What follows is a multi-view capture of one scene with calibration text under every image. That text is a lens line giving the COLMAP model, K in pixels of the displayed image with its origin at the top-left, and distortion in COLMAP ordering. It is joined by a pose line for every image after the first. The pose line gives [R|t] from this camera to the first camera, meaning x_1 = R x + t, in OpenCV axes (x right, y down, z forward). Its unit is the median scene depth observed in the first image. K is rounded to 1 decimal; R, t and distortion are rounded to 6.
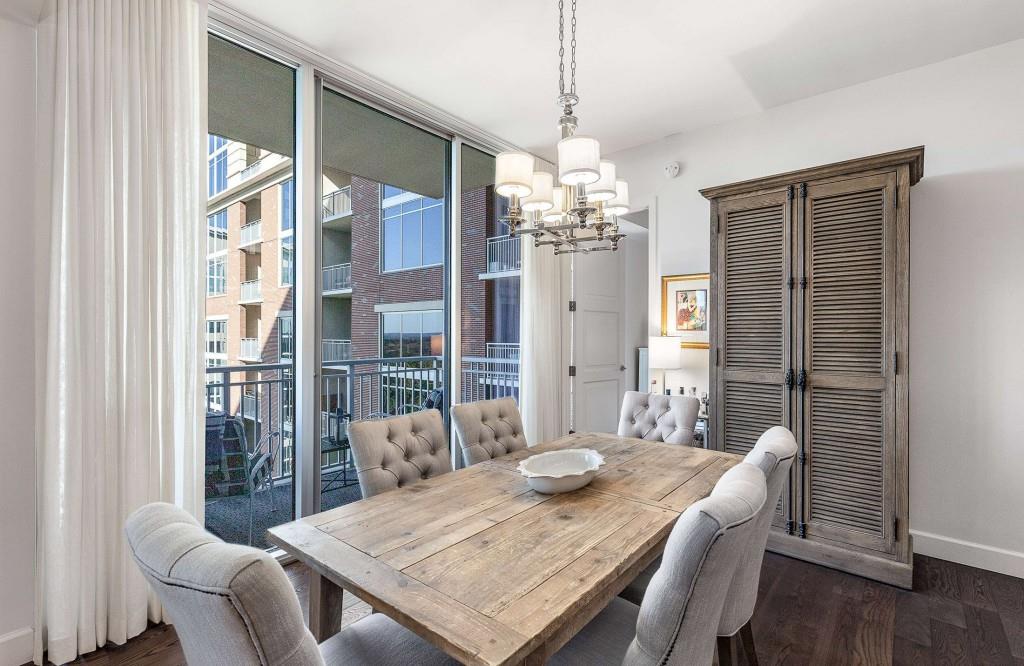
lens RADIAL K [[461.5, 0, 507.6], [0, 461.5, 334.5], [0, 0, 1]] dist [-0.000004, 0.000007]
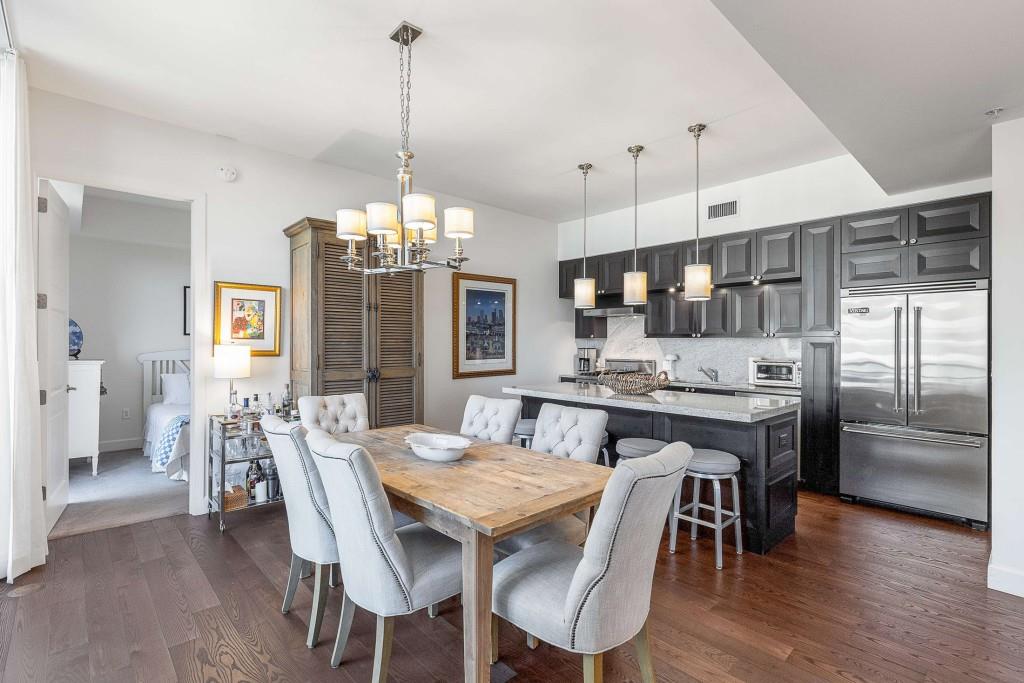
lens RADIAL K [[480.5, 0, 506.8], [0, 480.5, 339.9], [0, 0, 1]] dist [-0.014771, -0.001898]
pose [[0.126101, 0.003820, 0.992010, -0.797118], [-0.001503, 0.999992, -0.003660, -0.004877], [-0.992016, -0.001029, 0.126106, 0.408057]]
